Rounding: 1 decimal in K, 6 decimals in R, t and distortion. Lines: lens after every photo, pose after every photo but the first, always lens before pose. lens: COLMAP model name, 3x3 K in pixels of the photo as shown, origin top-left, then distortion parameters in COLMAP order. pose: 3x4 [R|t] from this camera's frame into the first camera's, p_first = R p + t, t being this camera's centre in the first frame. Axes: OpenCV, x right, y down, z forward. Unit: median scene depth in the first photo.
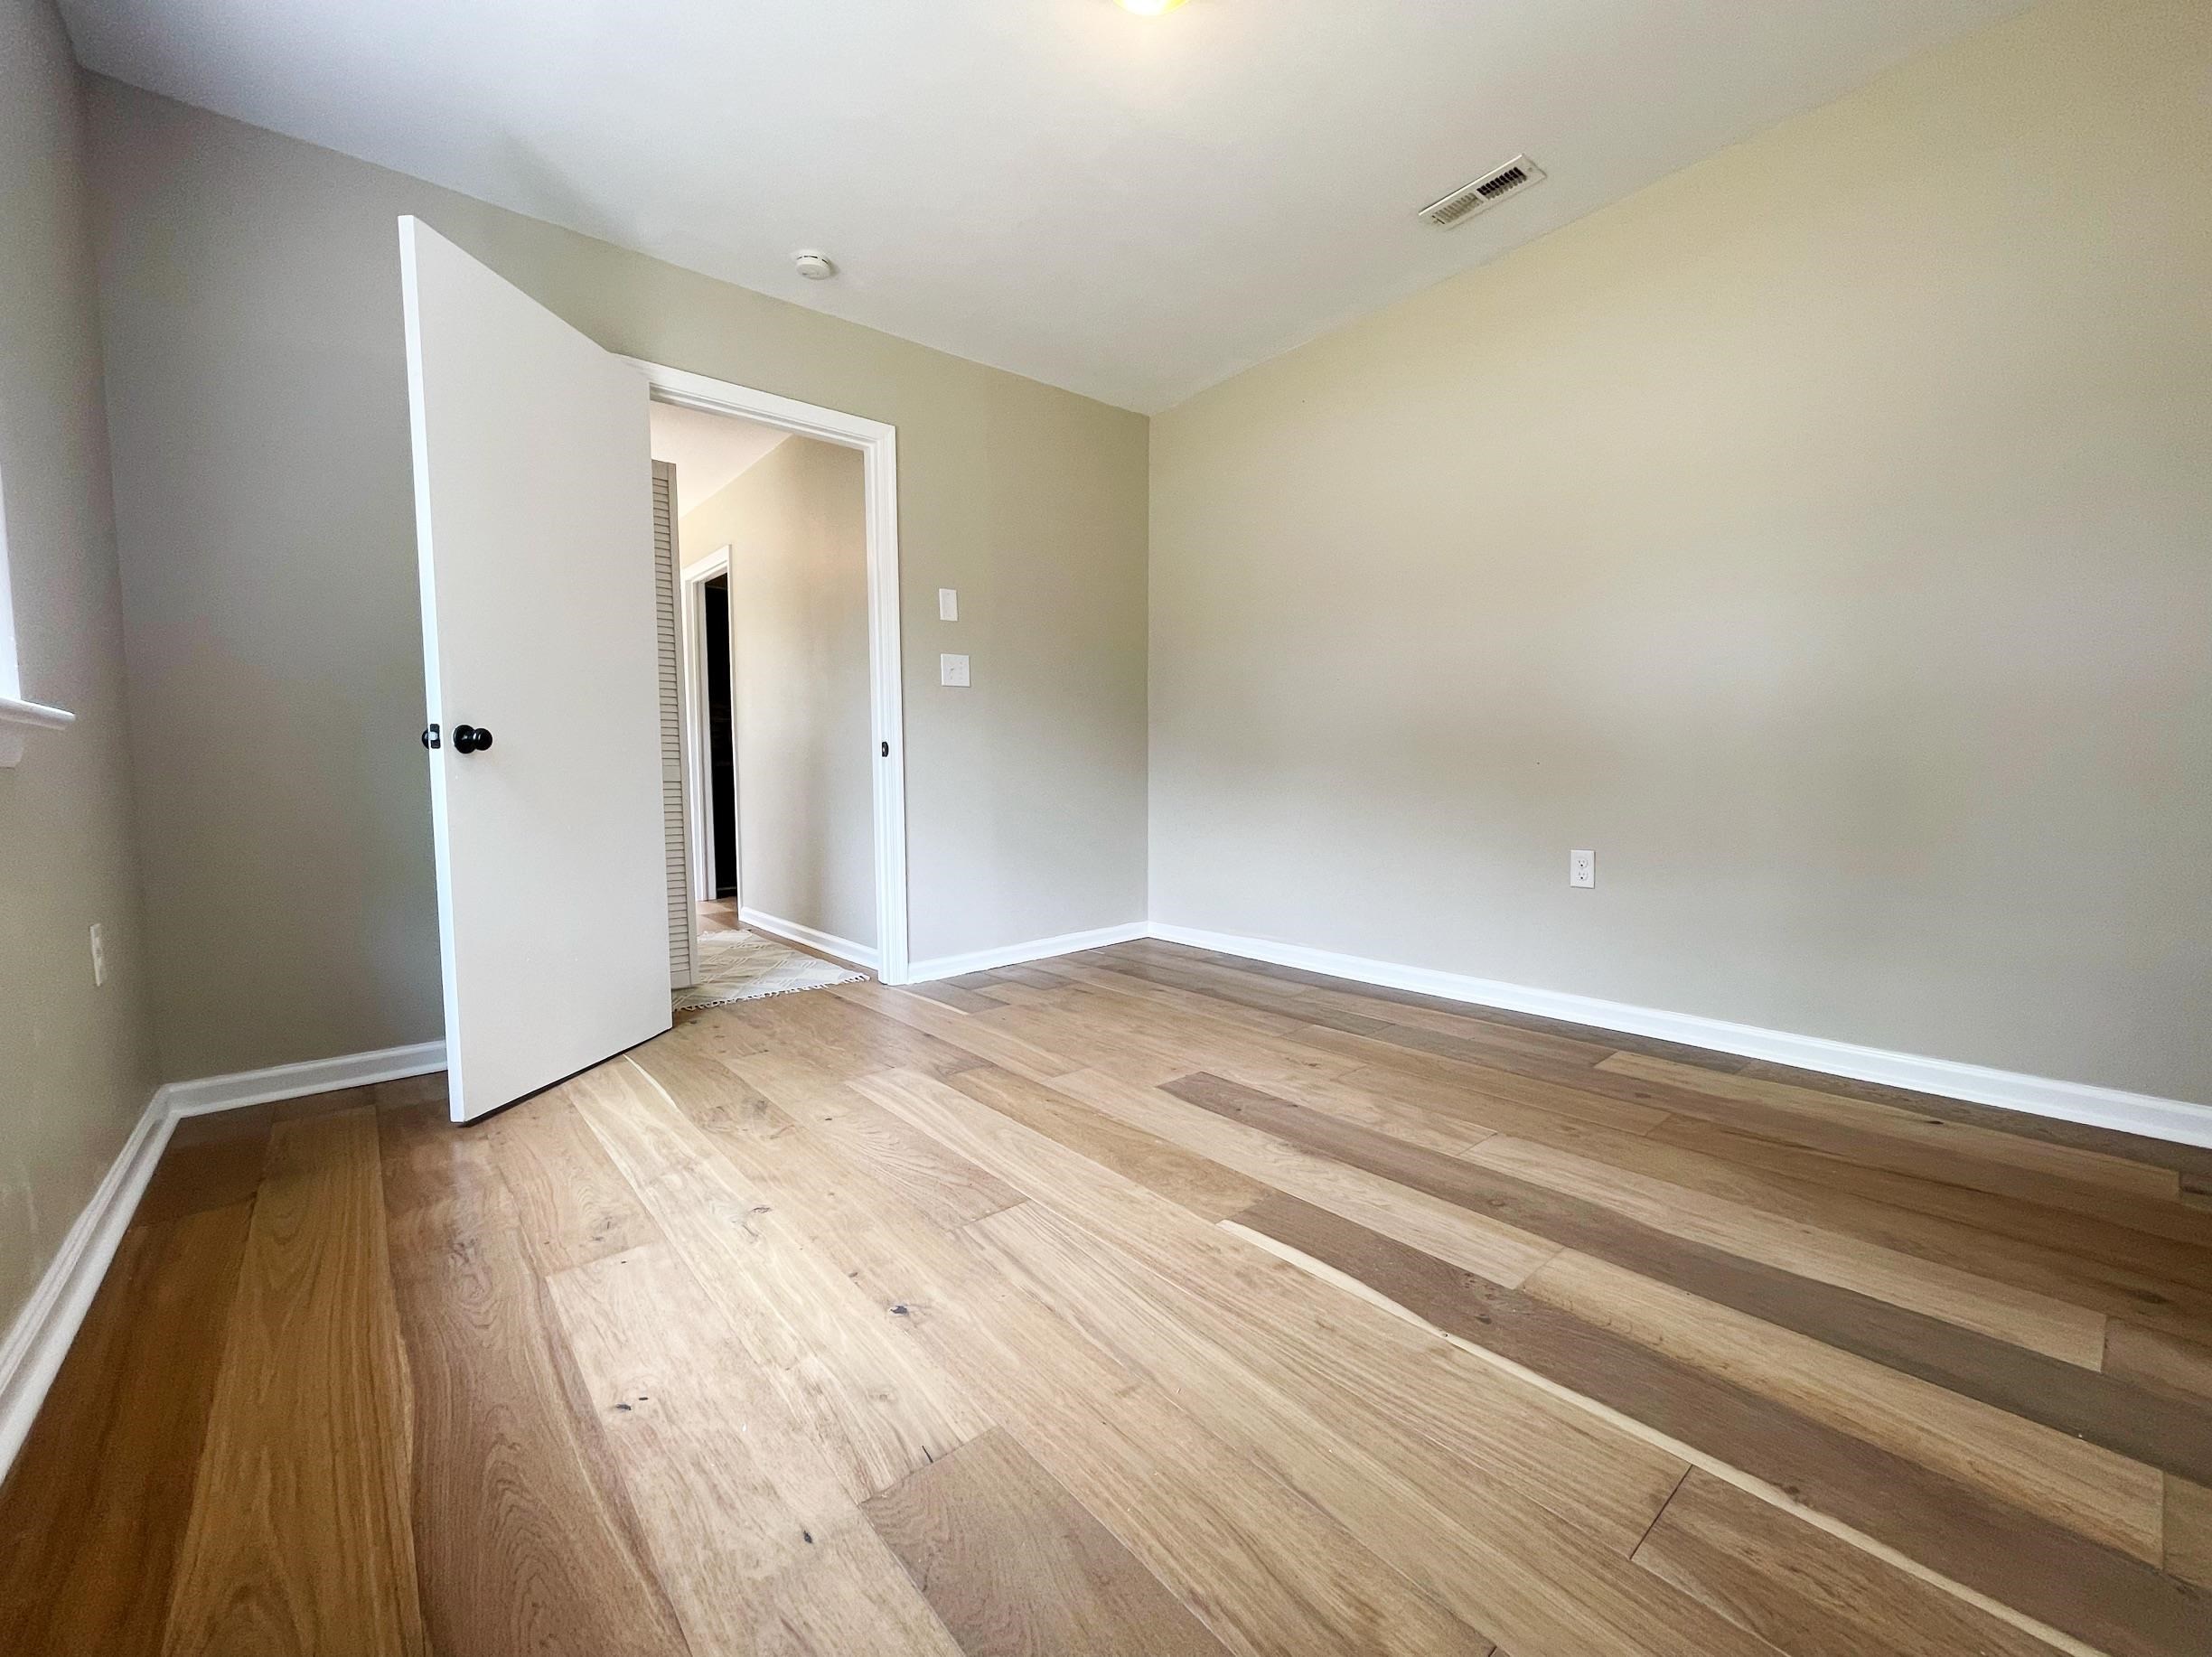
lens RADIAL K [[897.4, 0, 1095.2], [0, 897.4, 835.5], [0, 0, 1]] dist [-0.000774, -0.000099]
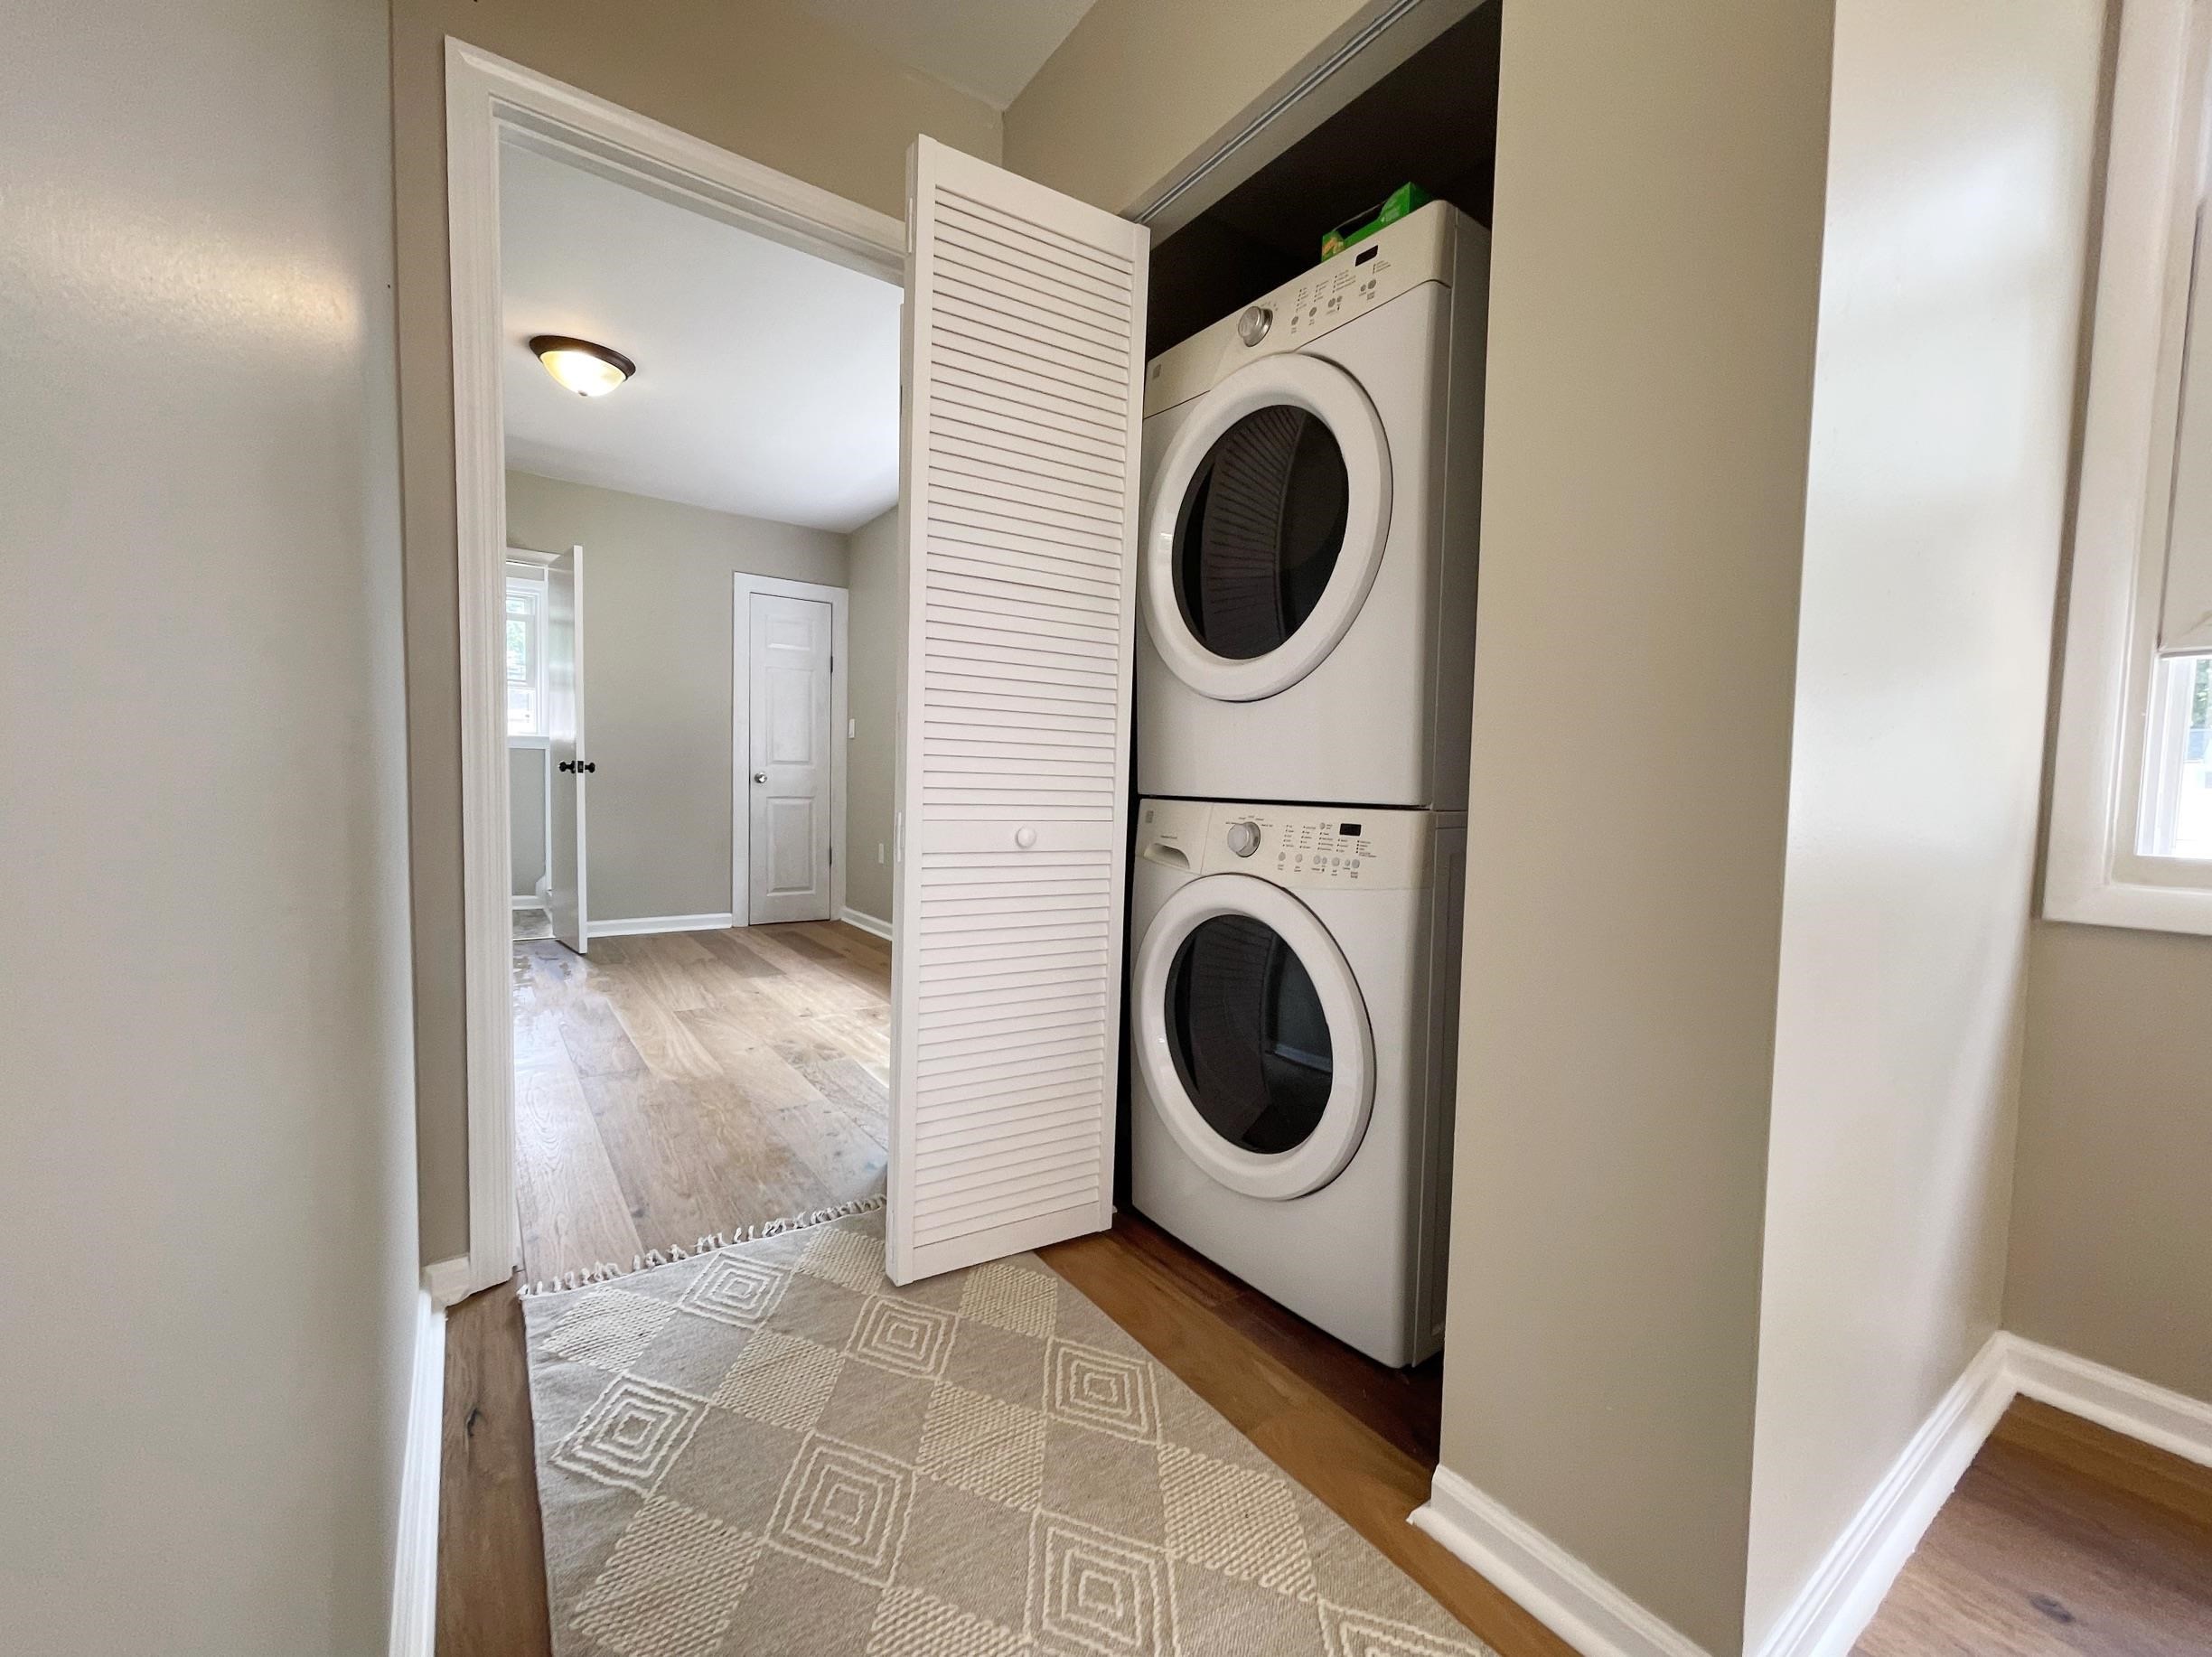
lens RADIAL K [[897.4, 0, 1095.2], [0, 897.4, 835.5], [0, 0, 1]] dist [-0.000774, -0.000099]
pose [[-0.996580, -0.021883, 0.079684, -1.013399], [-0.011731, 0.991998, 0.125705, -0.219264], [-0.081798, 0.124341, -0.988862, 2.483786]]
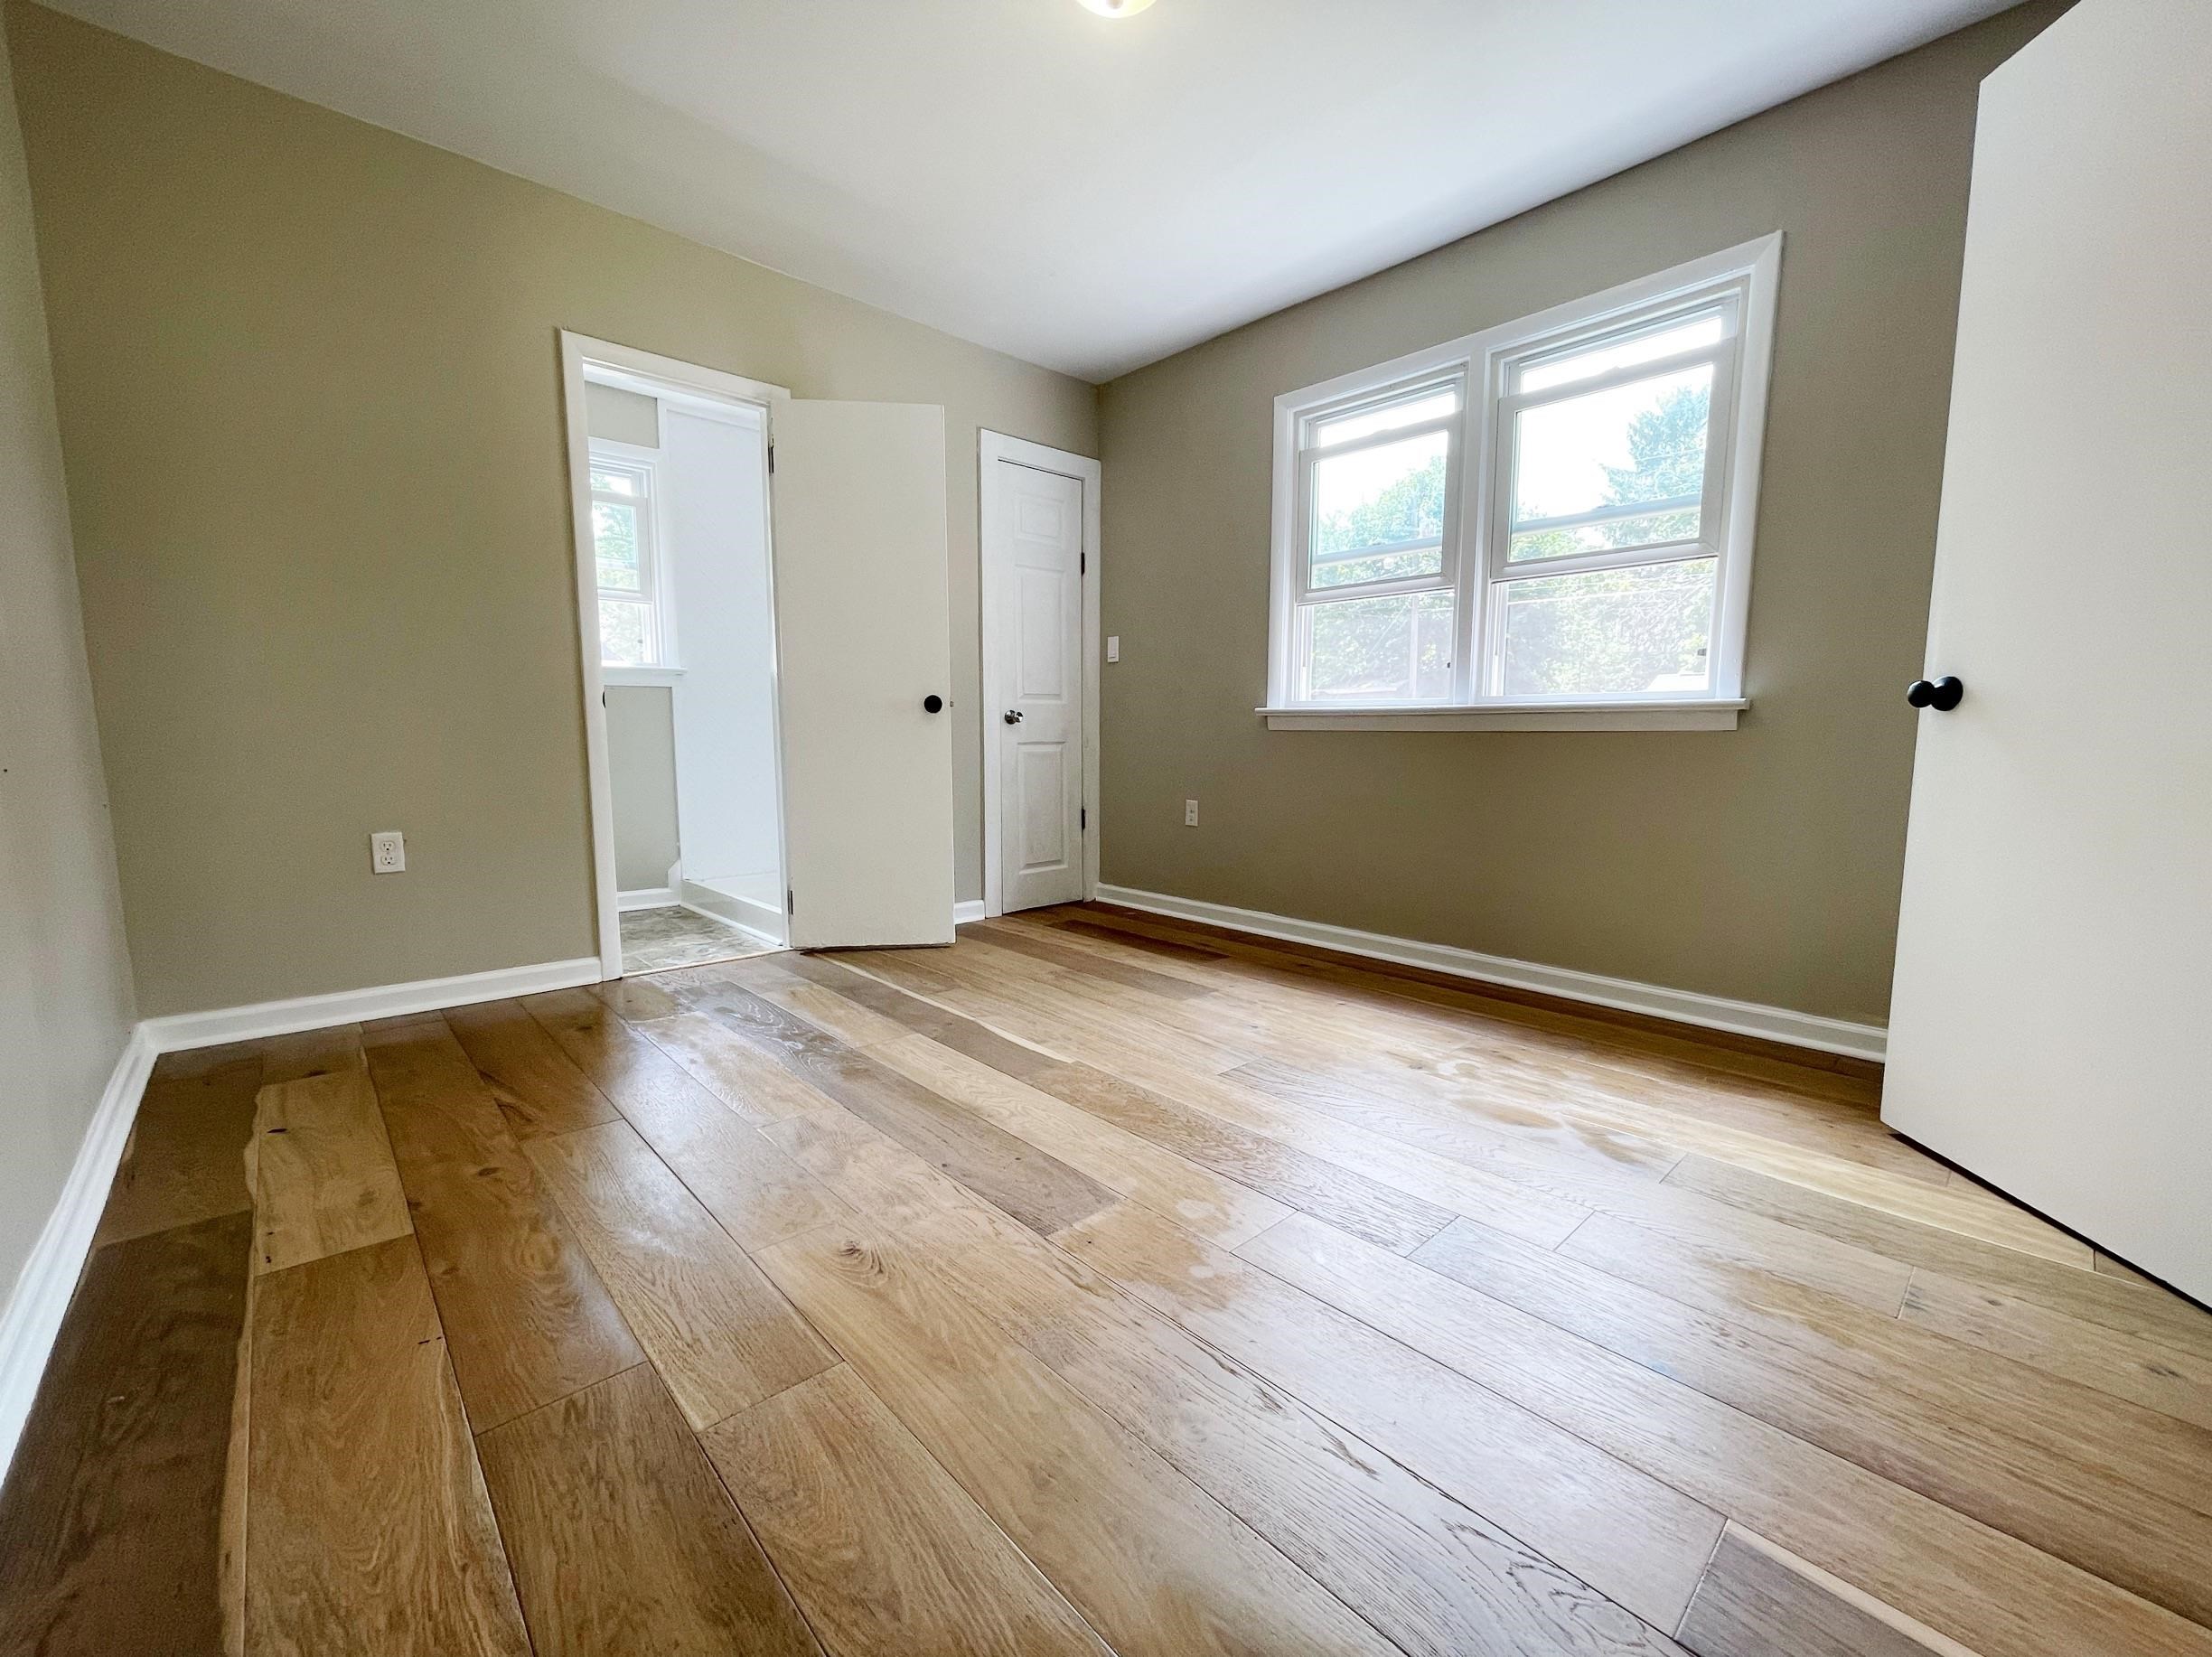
lens RADIAL K [[897.4, 0, 1095.2], [0, 897.4, 835.5], [0, 0, 1]] dist [-0.000774, -0.000099]
pose [[-0.998855, 0.015649, -0.045205, 0.132024], [0.007165, 0.983259, 0.182071, -0.141405], [0.047298, 0.181538, -0.982246, 1.889399]]
